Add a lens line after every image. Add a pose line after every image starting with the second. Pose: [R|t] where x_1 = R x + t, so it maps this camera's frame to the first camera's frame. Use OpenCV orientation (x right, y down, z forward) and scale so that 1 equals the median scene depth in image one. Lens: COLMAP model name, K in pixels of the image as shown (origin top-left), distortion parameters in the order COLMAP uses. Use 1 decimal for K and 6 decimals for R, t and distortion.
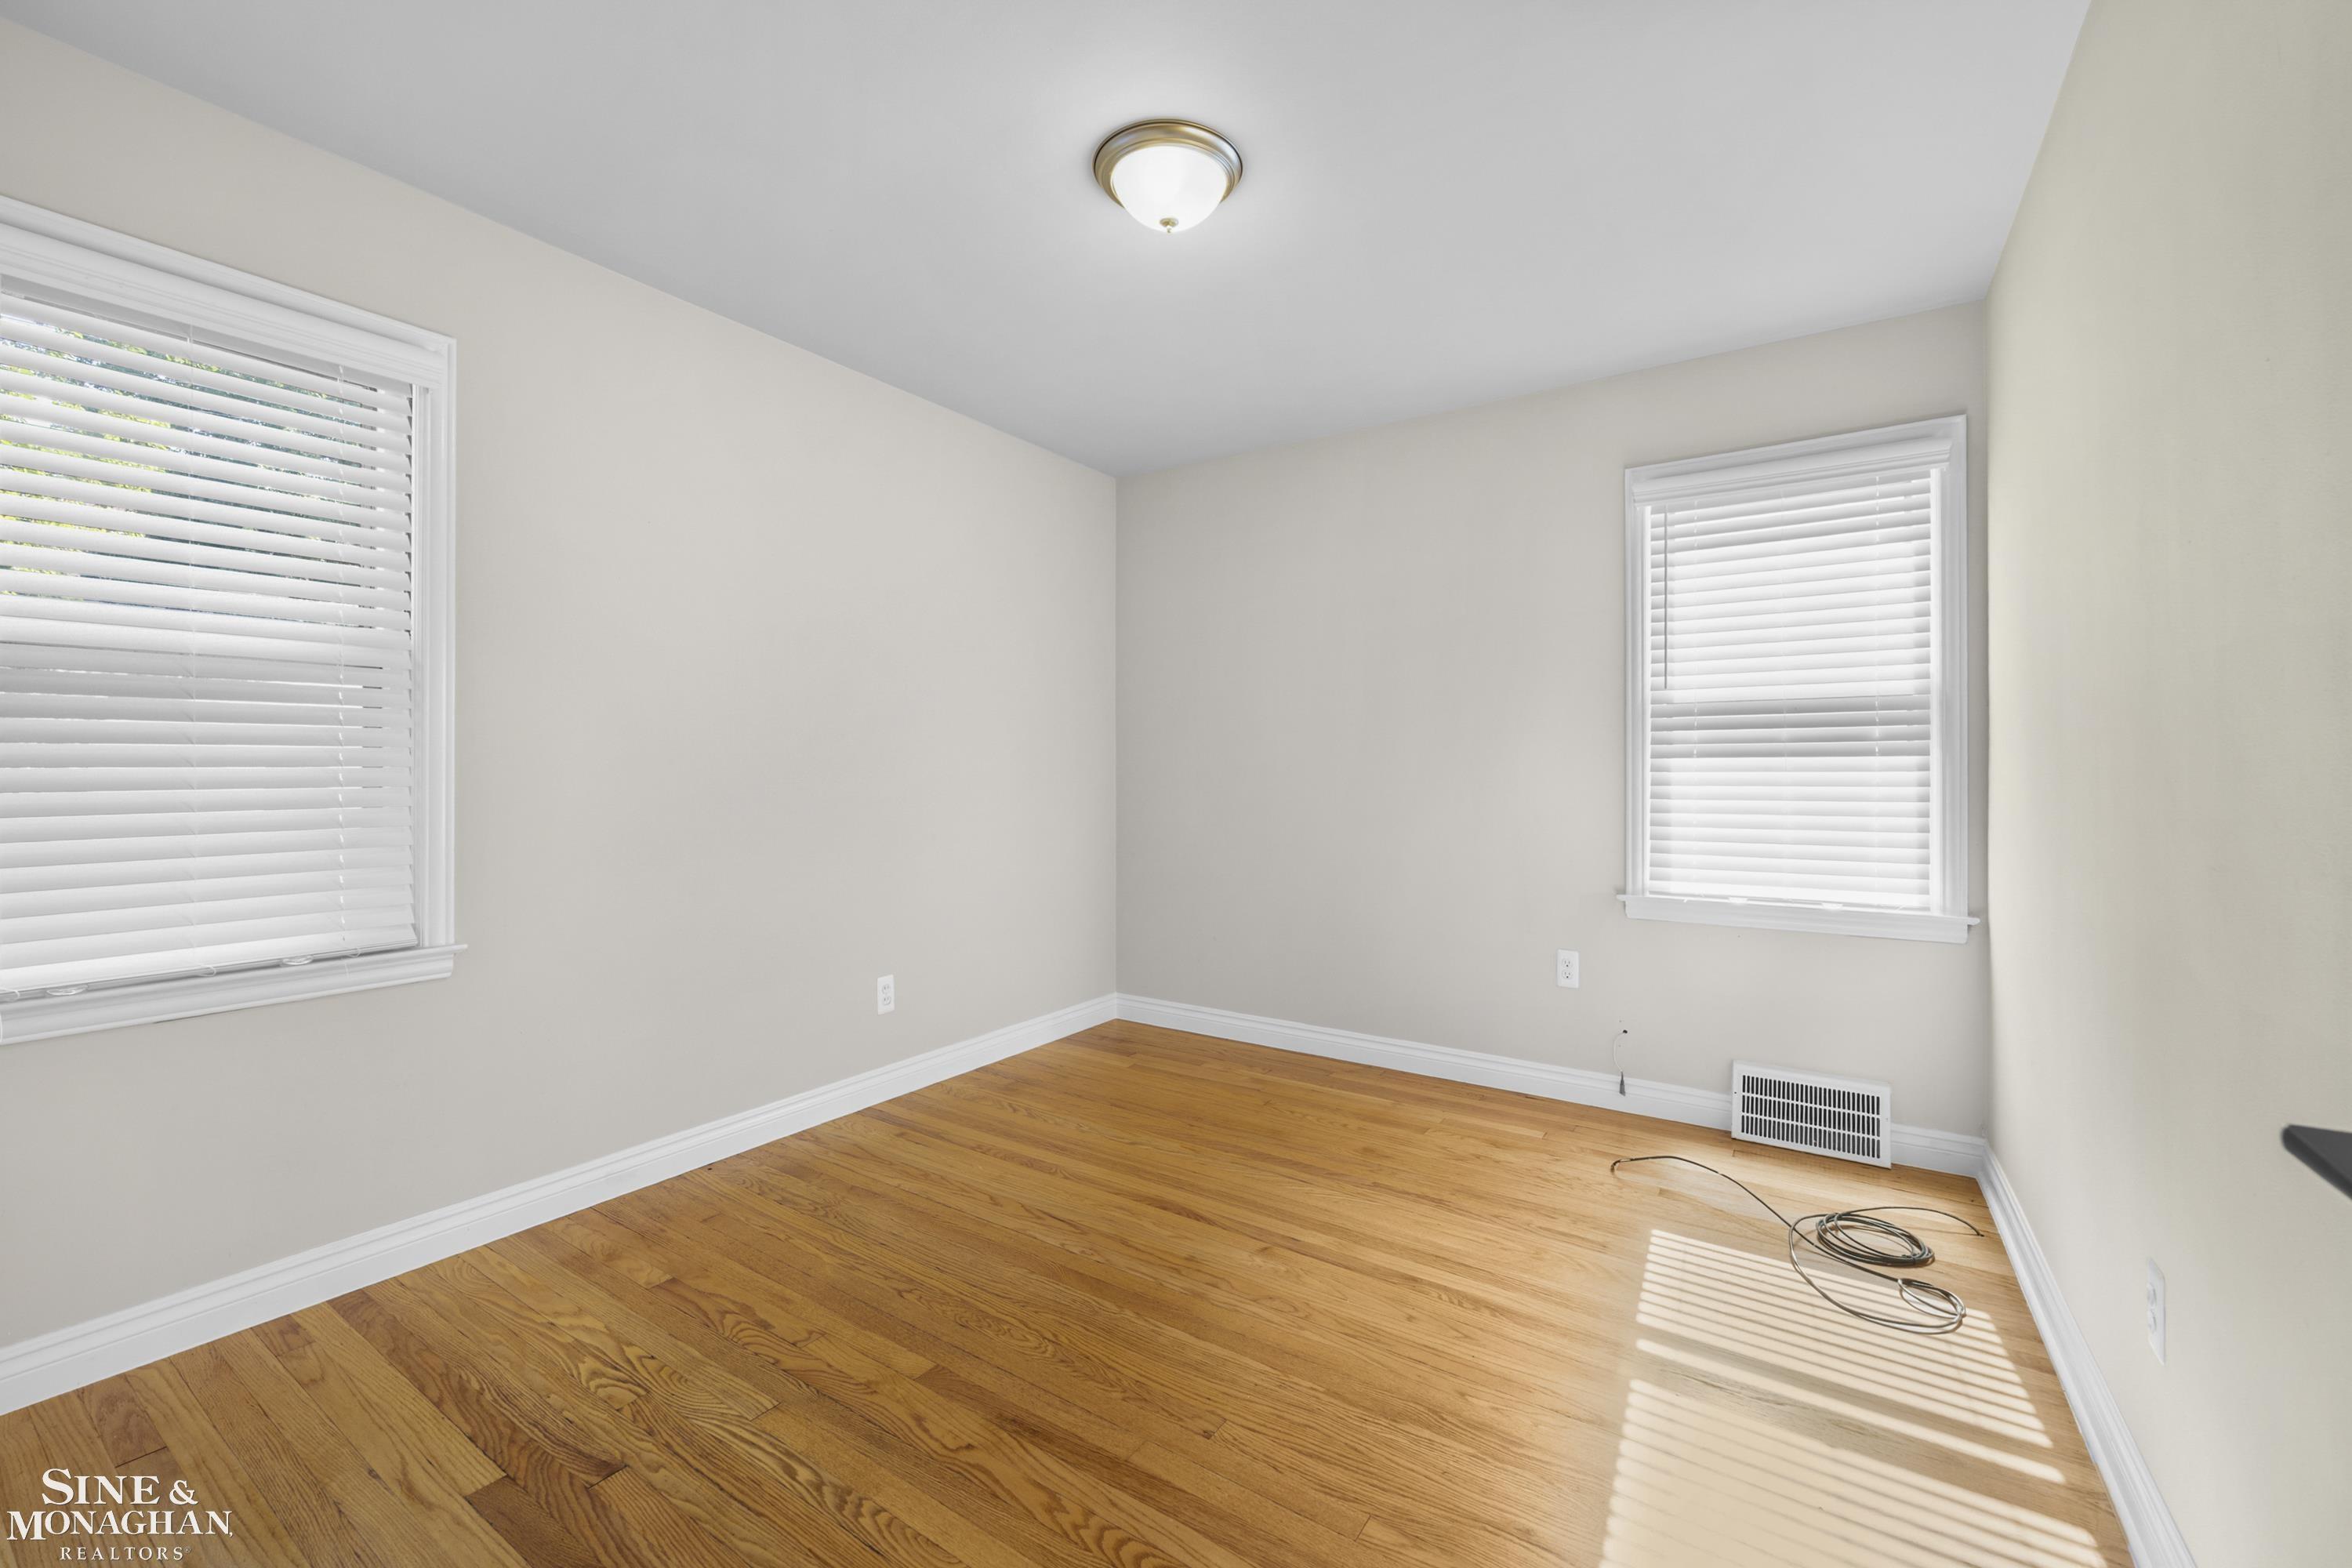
lens RADIAL K [[938.2, 0, 1177.8], [0, 938.2, 776.6], [0, 0, 1]] dist [-0.000318, 0.000367]
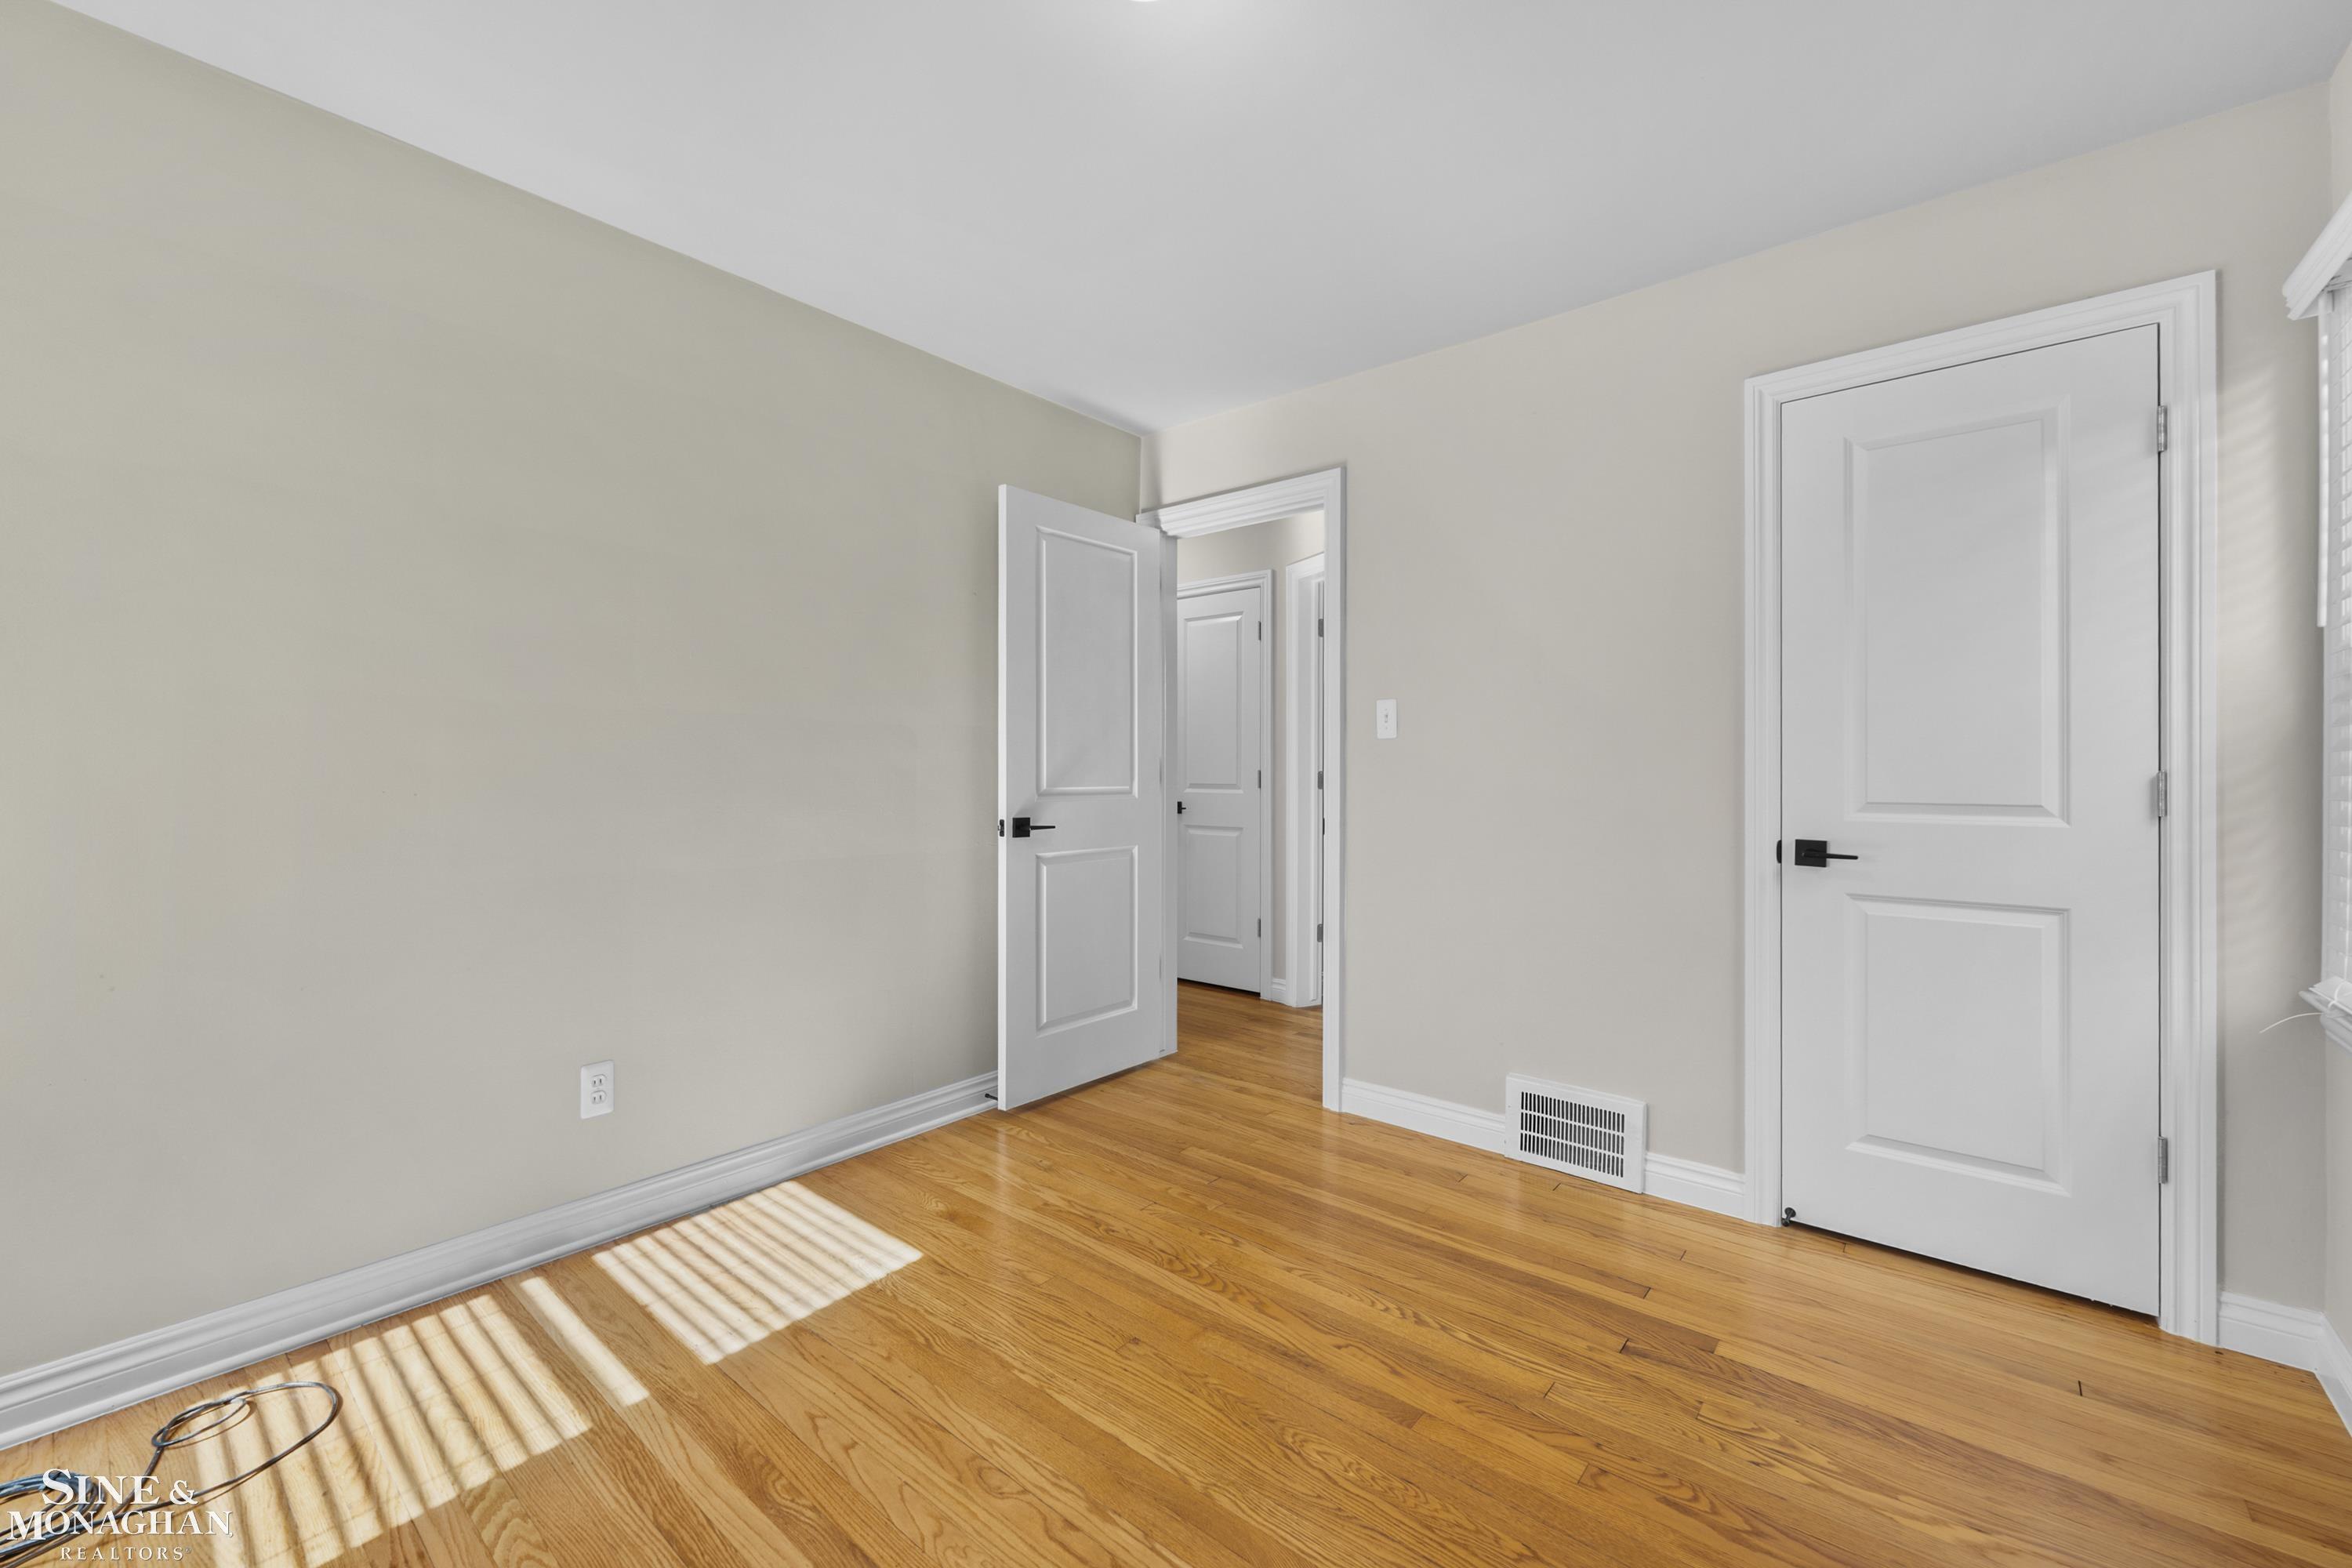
lens RADIAL K [[938.2, 0, 1172.6], [0, 938.2, 772.9], [0, 0, 1]] dist [-0.000318, 0.000367]
pose [[-0.993393, -0.005585, 0.114623, -0.140095], [-0.004156, 0.999911, 0.012709, -0.018791], [-0.114684, 0.012149, -0.993328, 2.085312]]
